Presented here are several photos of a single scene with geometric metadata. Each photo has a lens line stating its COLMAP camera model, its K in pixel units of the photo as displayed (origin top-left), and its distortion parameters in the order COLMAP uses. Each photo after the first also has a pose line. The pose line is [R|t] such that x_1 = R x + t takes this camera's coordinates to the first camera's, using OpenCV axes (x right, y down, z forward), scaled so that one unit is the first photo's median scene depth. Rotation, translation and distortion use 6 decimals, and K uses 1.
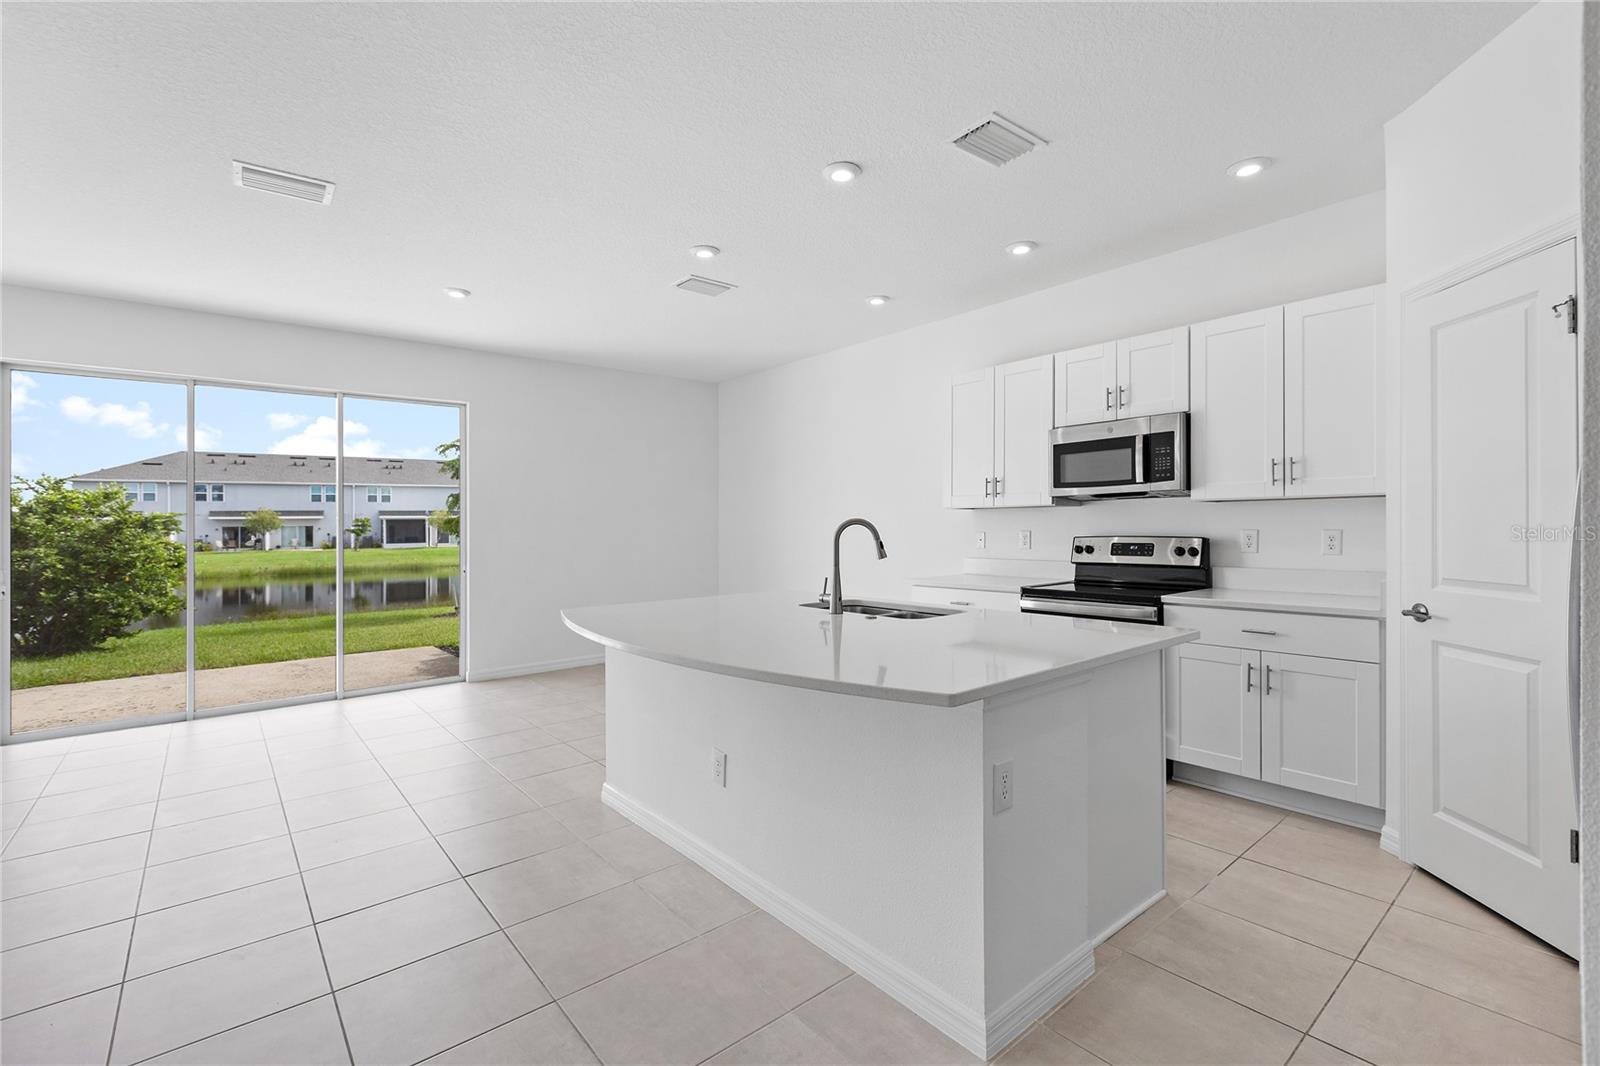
lens RADIAL K [[709.5, 0, 807.9], [0, 709.5, 525.7], [0, 0, 1]] dist [0.003054, -0.000436]
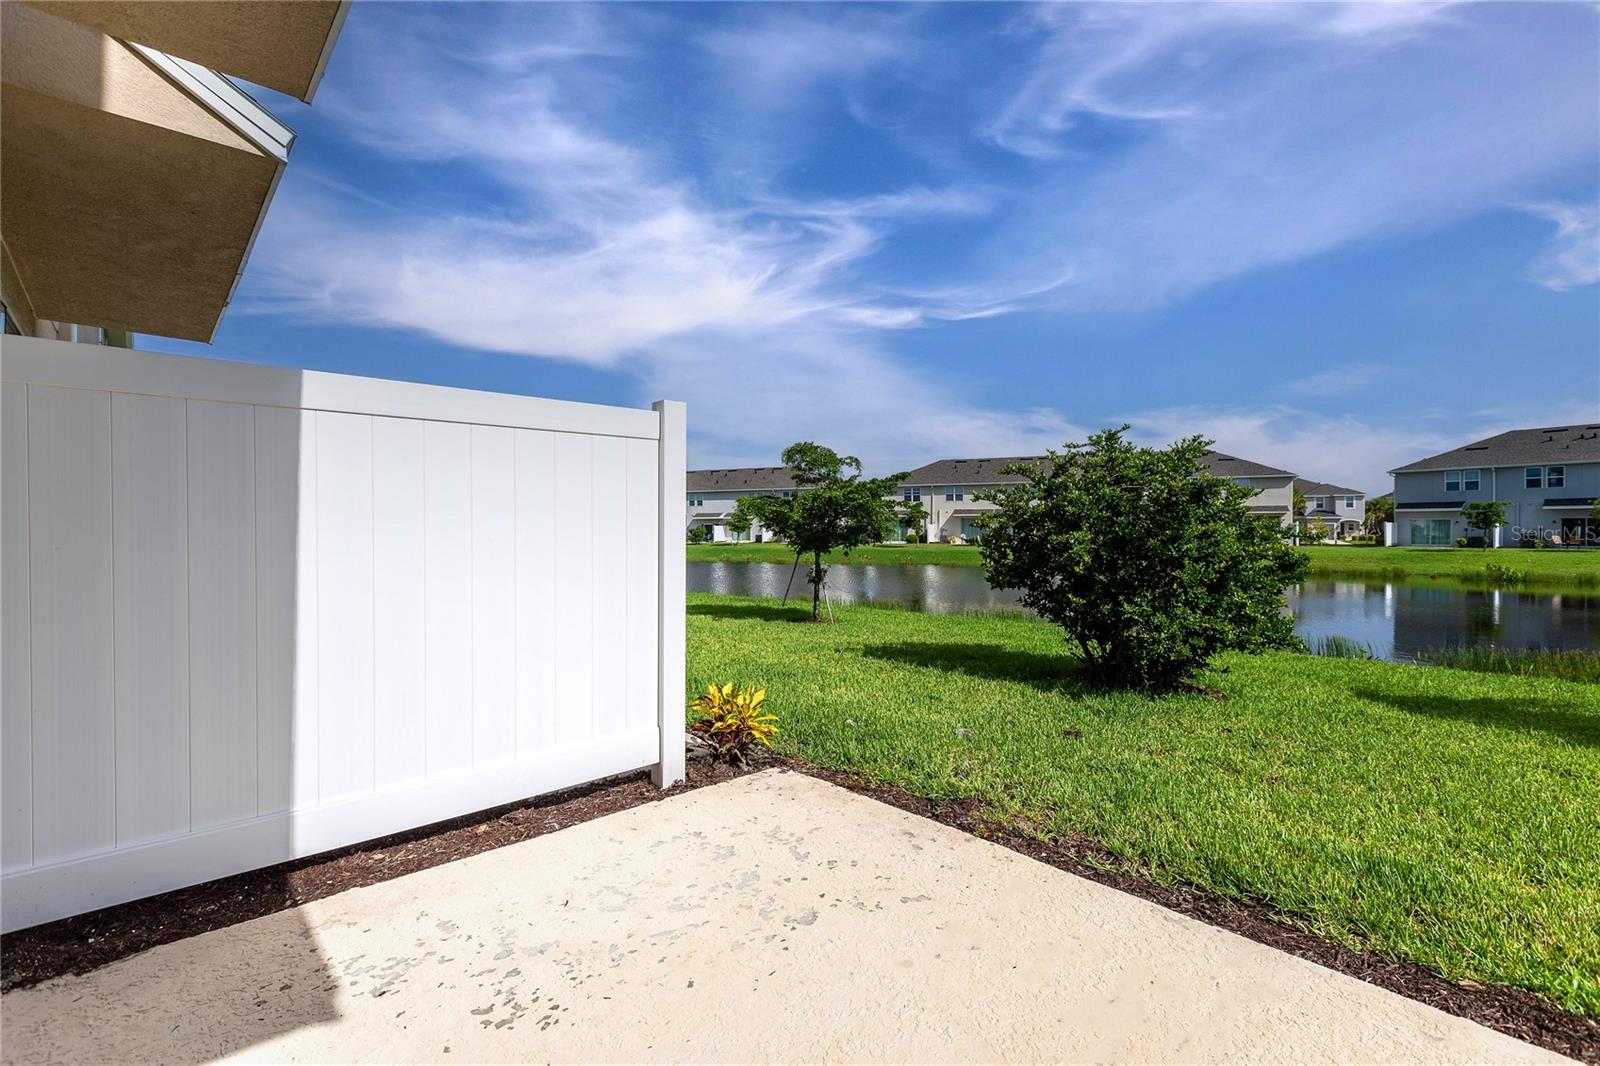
lens RADIAL K [[714.5, 0, 809.0], [0, 714.5, 527.6], [0, 0, 1]] dist [0.003479, -0.000187]
pose [[0.053276, 0.009577, -0.998534, -0.060826], [0.001200, 0.999953, 0.009655, 0.003132], [0.998579, -0.001713, 0.053262, 0.109499]]
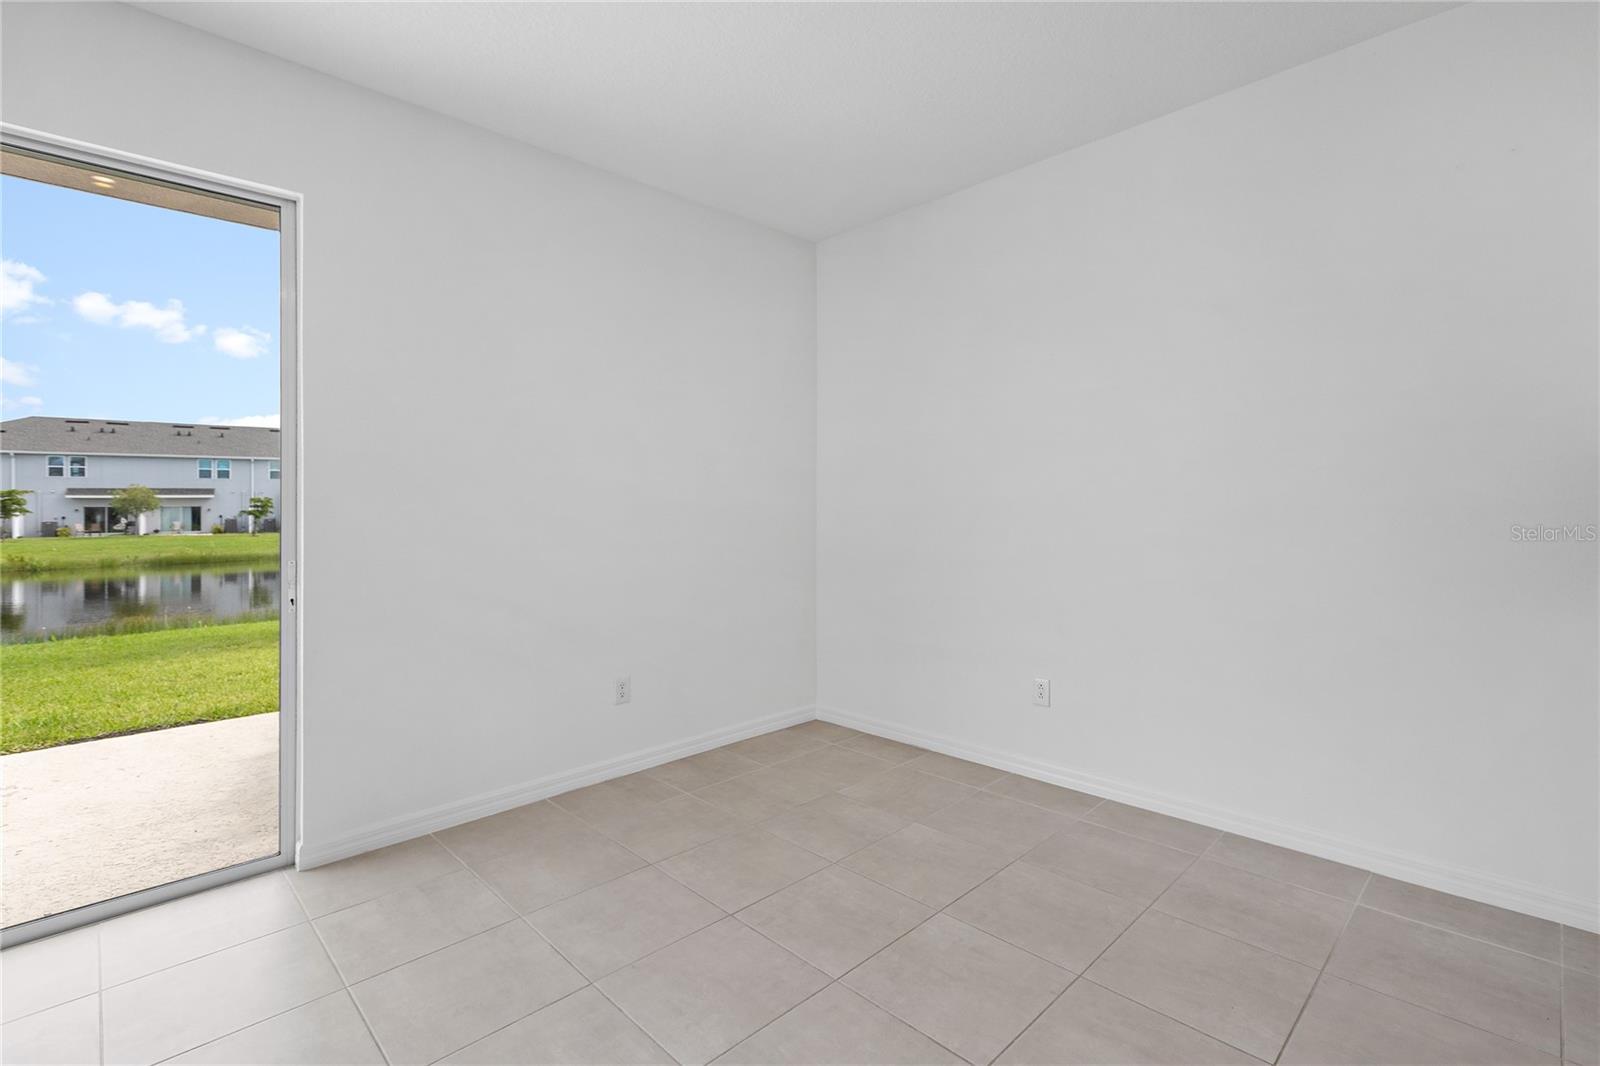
lens RADIAL K [[738.3, 0, 835.3], [0, 738.3, 509.3], [0, 0, 1]] dist [0.000566, -0.000437]
pose [[0.995944, 0.002510, 0.089940, -0.021275], [-0.002613, 0.999996, 0.001020, 0.000904], [-0.089937, -0.001251, 0.995947, 0.055919]]
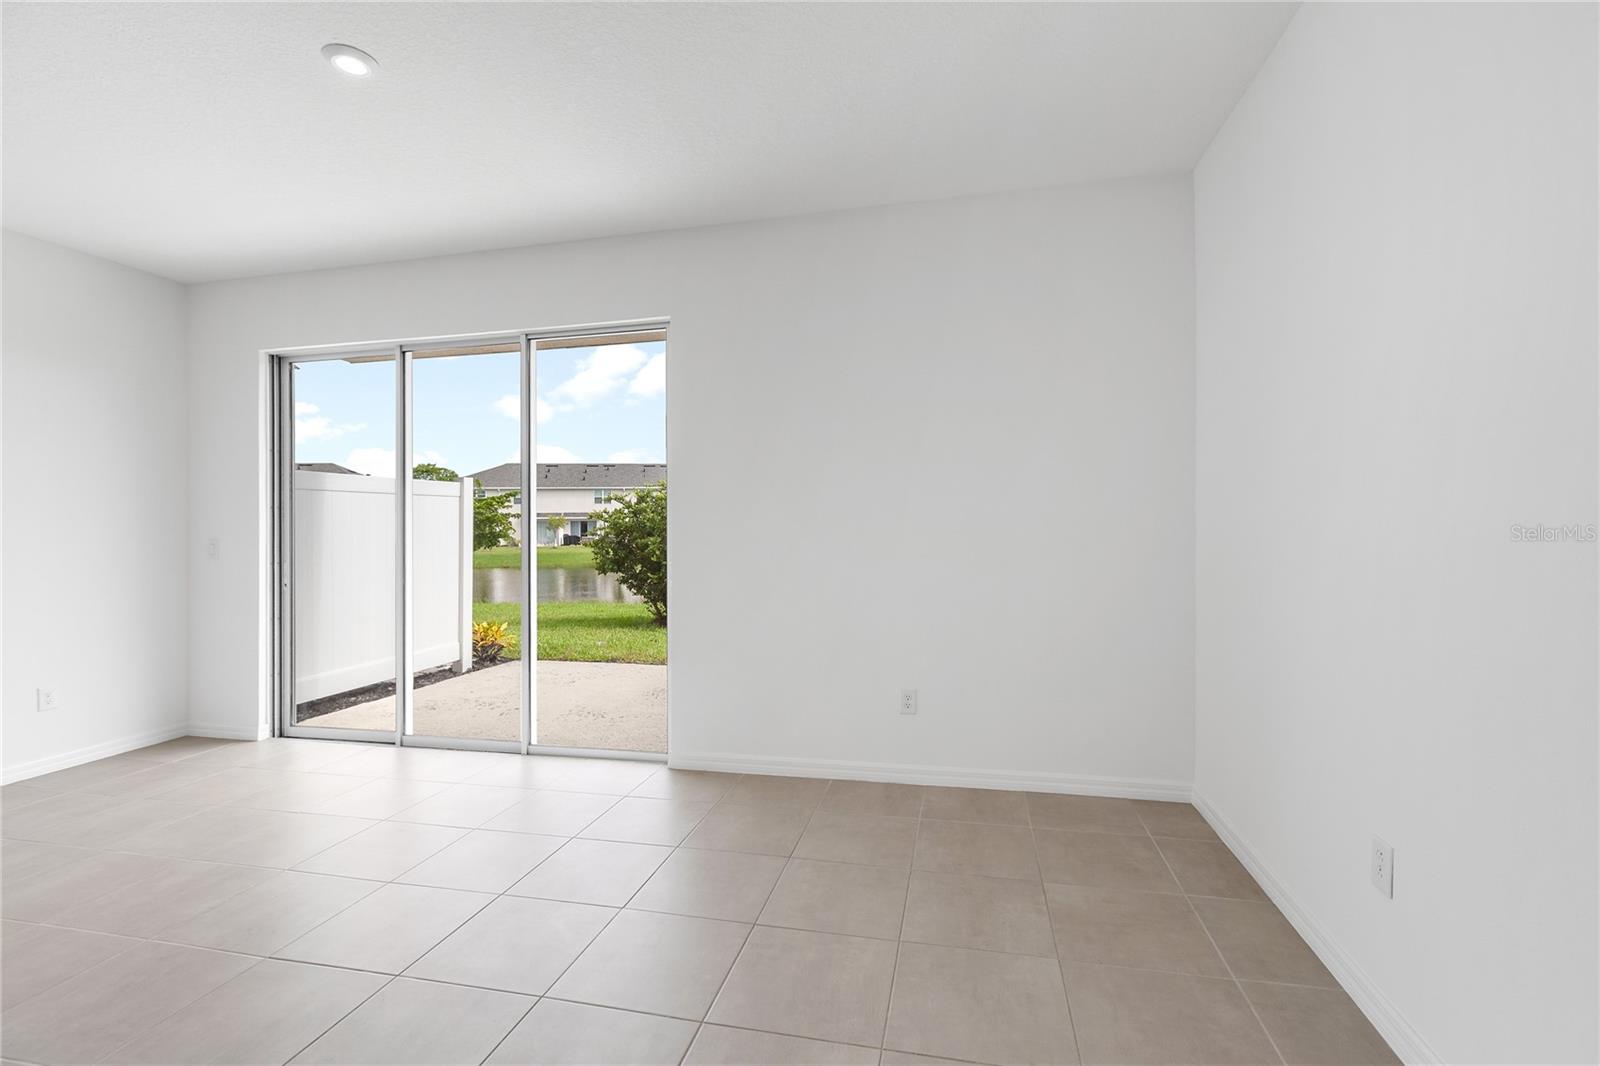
lens RADIAL K [[711.7, 0, 802.9], [0, 711.7, 525.5], [0, 0, 1]] dist [0.002677, 0.000380]
pose [[0.598884, 0.002855, -0.800831, 0.009096], [0.005150, 0.999959, 0.007417, 0.000515], [0.800820, -0.008566, 0.598845, 0.074381]]
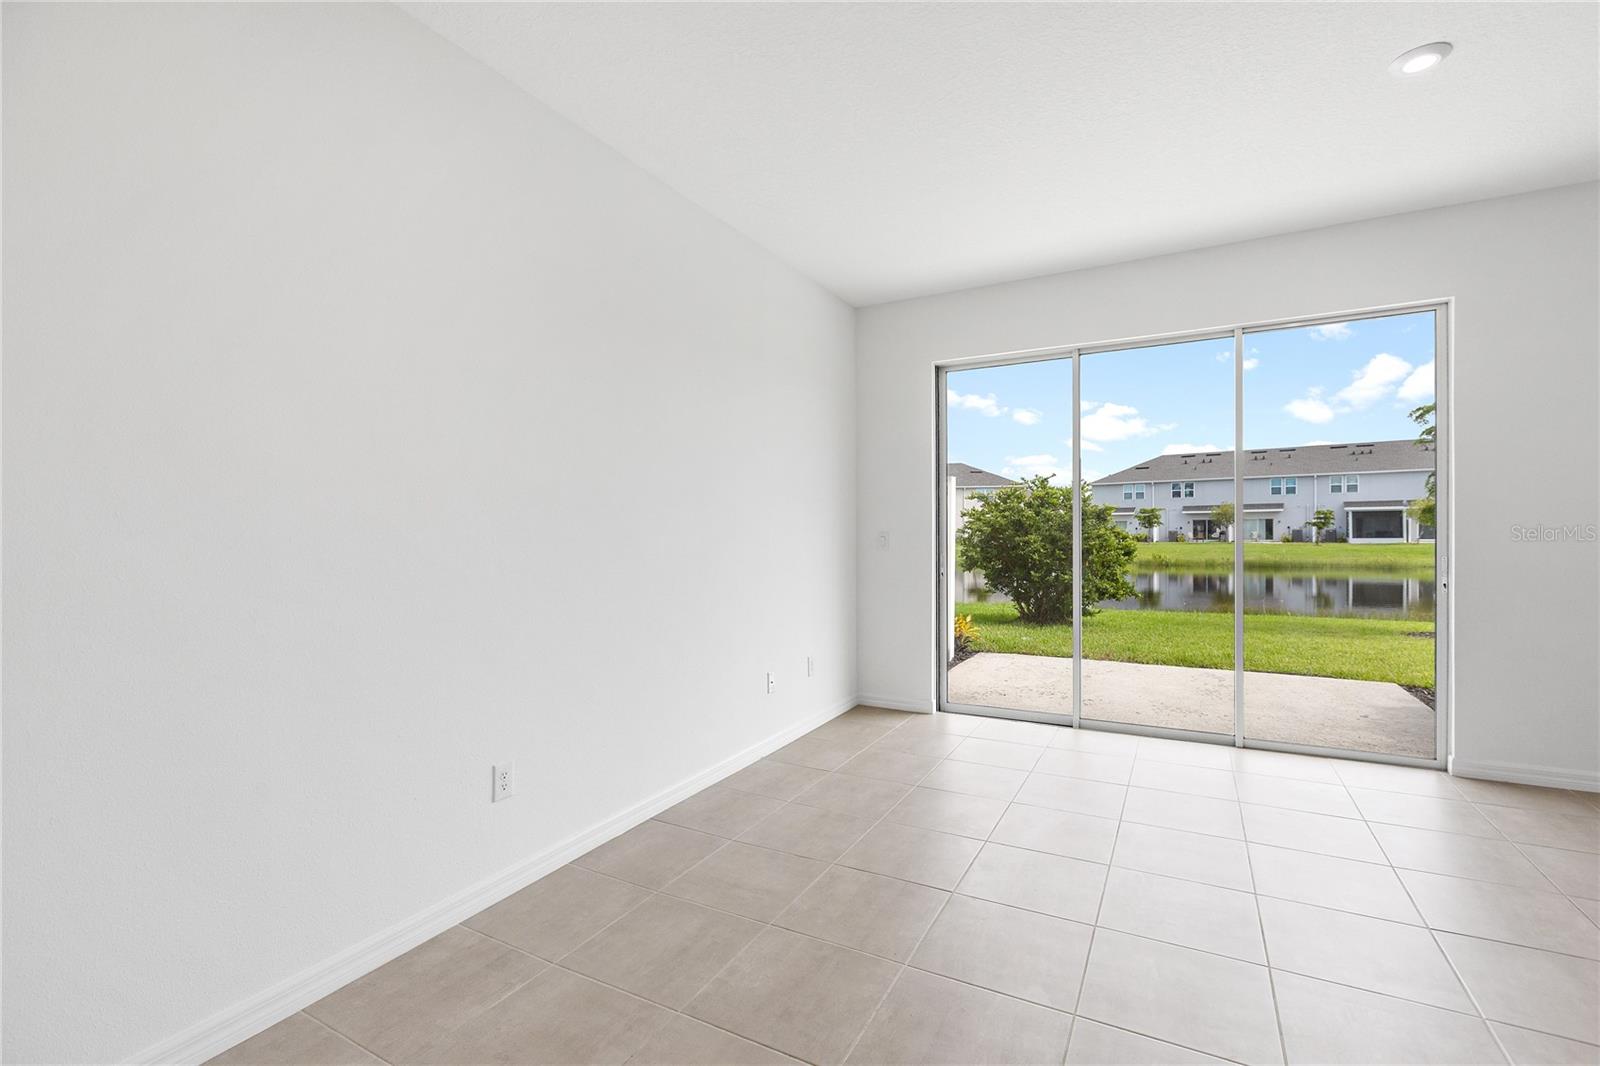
lens RADIAL K [[709.5, 0, 807.9], [0, 709.5, 525.7], [0, 0, 1]] dist [0.003054, -0.000436]
pose [[0.369228, 0.004077, -0.929330, -0.013350], [0.004590, 0.999970, 0.006210, 0.000845], [0.929328, -0.006558, 0.369198, 0.029793]]
